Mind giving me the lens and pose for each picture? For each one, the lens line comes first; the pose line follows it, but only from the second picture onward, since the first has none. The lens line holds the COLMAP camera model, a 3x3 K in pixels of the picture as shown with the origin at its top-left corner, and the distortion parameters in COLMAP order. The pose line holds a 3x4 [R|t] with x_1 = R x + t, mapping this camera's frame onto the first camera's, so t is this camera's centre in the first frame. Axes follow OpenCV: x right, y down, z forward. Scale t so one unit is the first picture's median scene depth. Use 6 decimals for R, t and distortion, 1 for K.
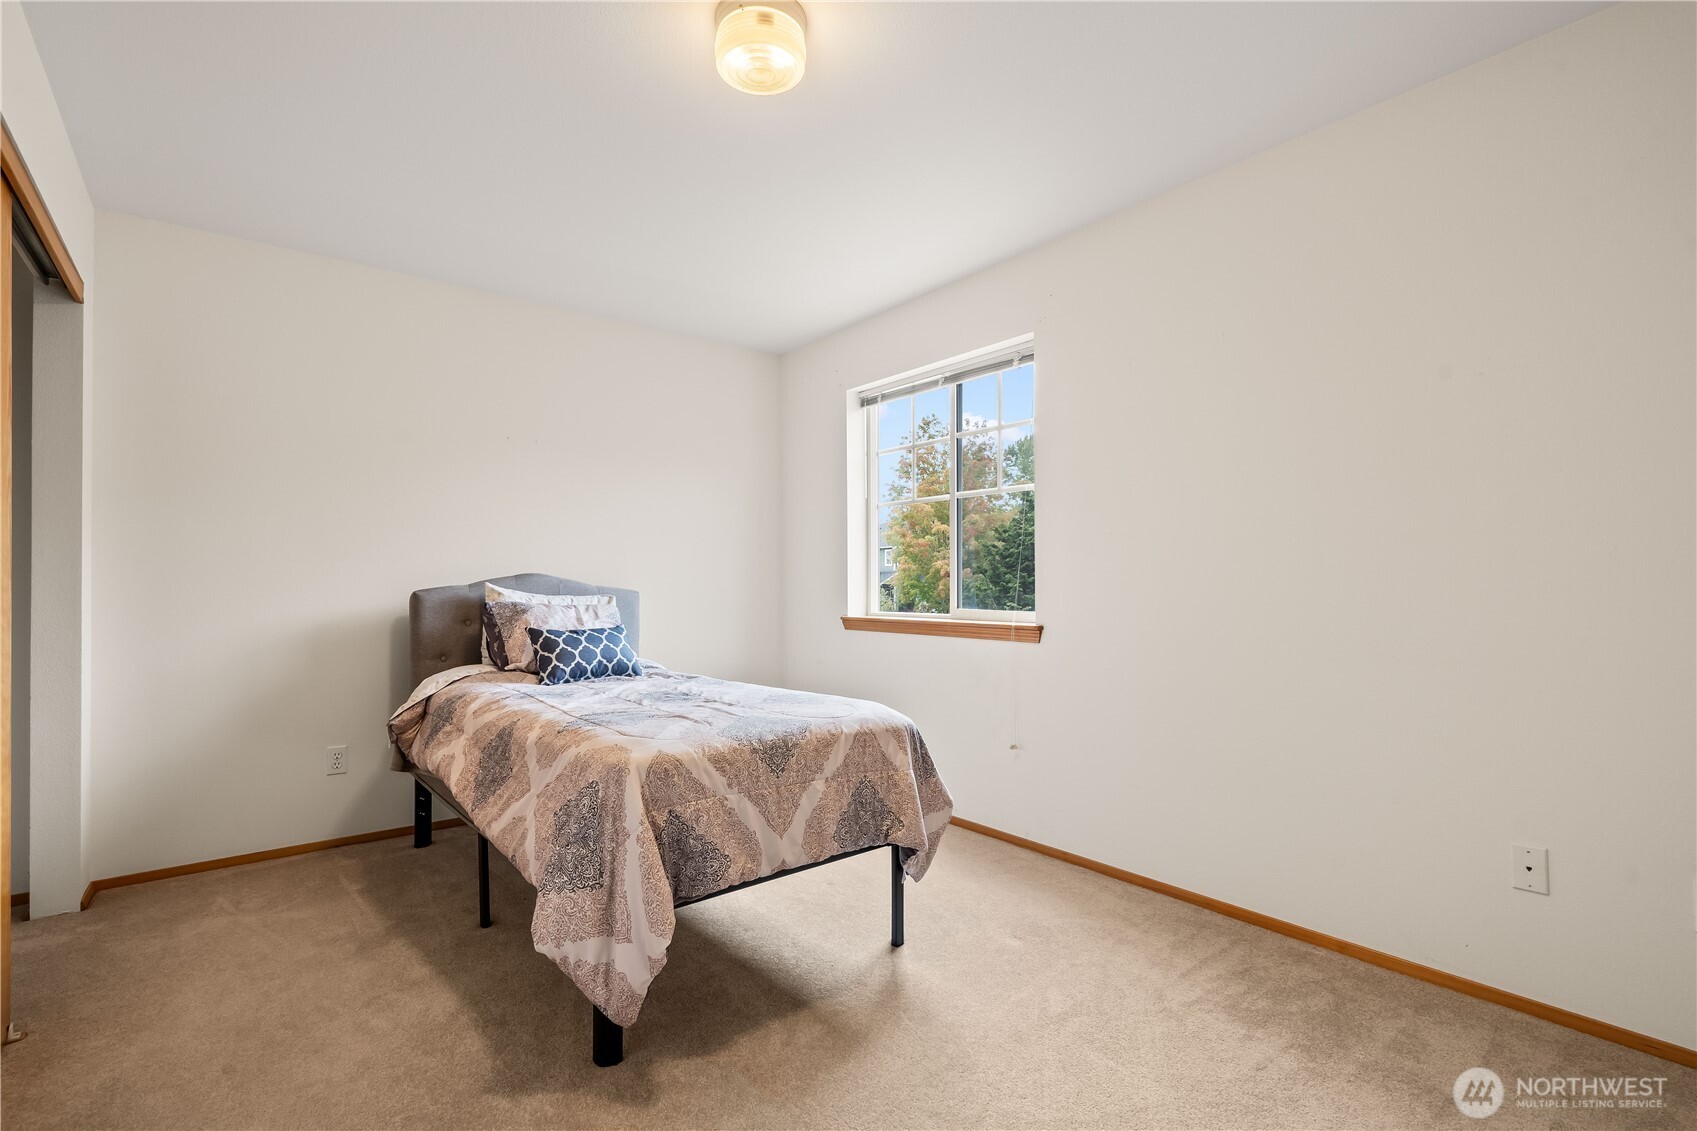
lens RADIAL K [[776.1, 0, 841.2], [0, 776.1, 574.5], [0, 0, 1]] dist [-0.006687, 0.004148]
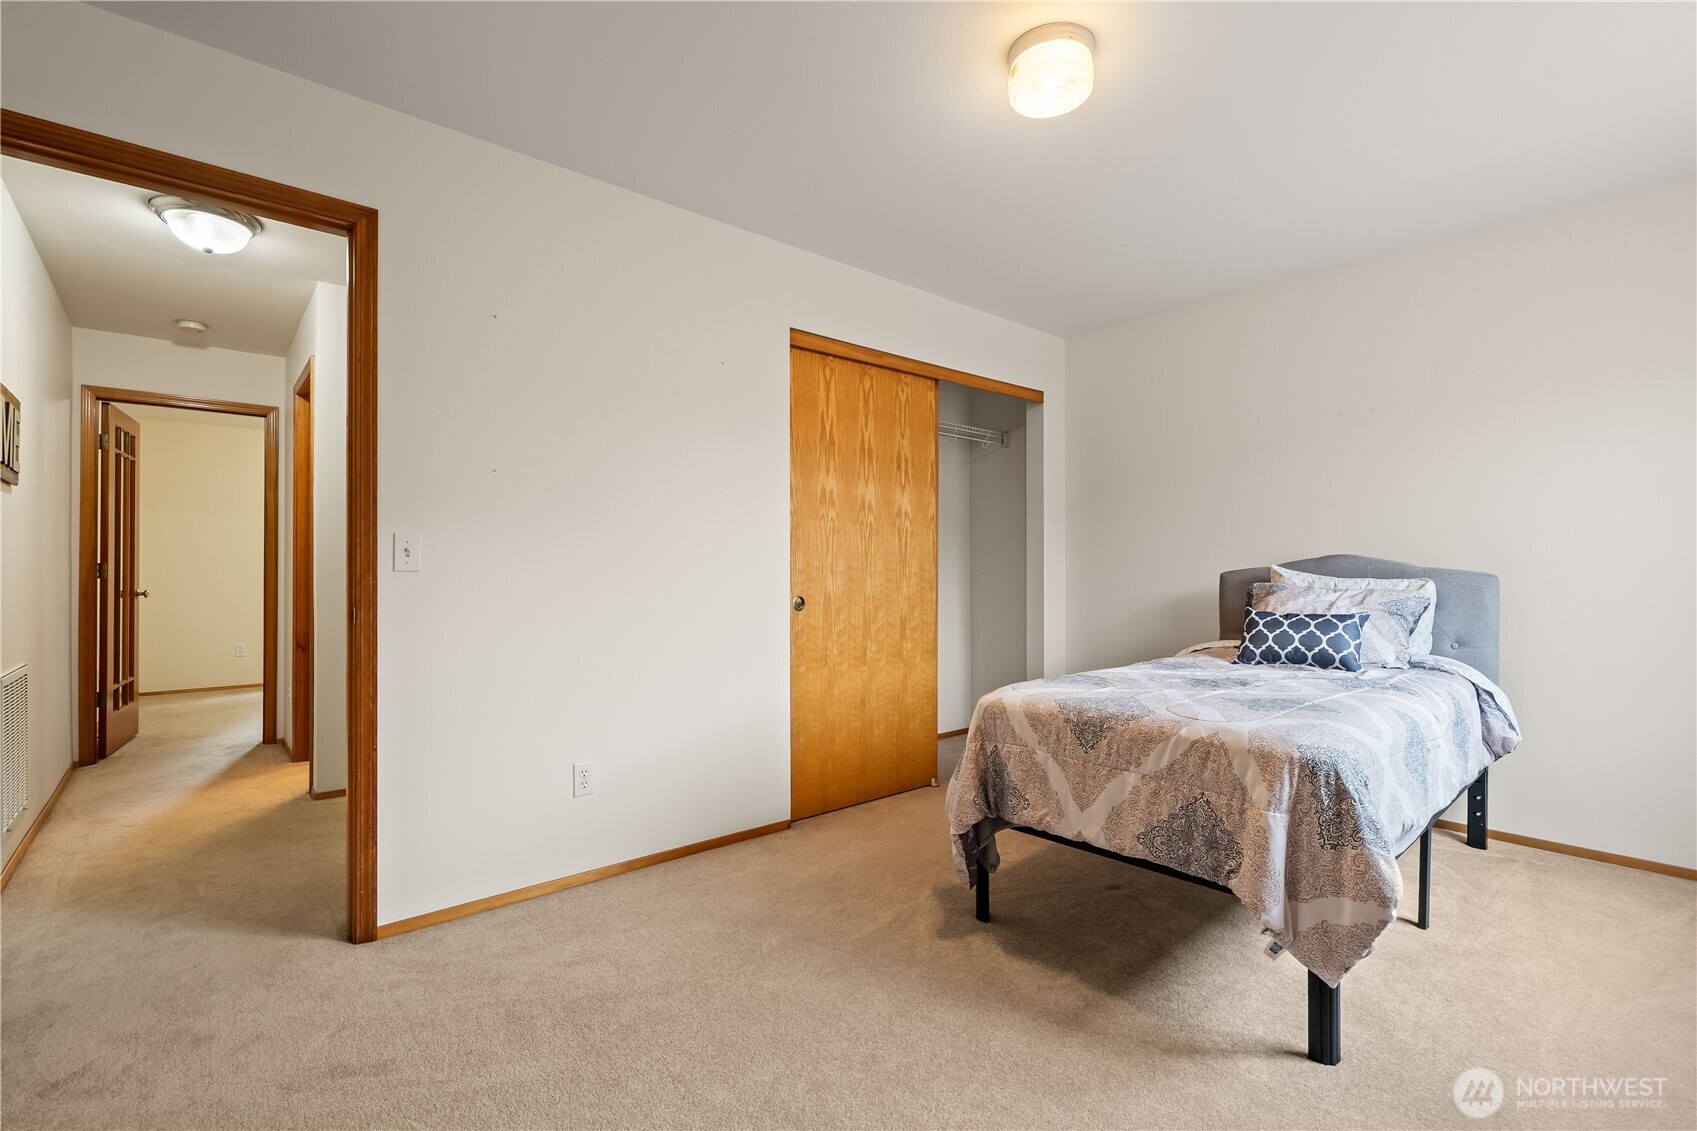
lens RADIAL K [[776.1, 0, 844.8], [0, 776.1, 569.2], [0, 0, 1]] dist [-0.006687, 0.004148]
pose [[0.032559, -0.002324, -0.999467, 0.852790], [0.017067, 0.999853, -0.001769, 0.012270], [0.999324, -0.017000, 0.032594, 0.588556]]
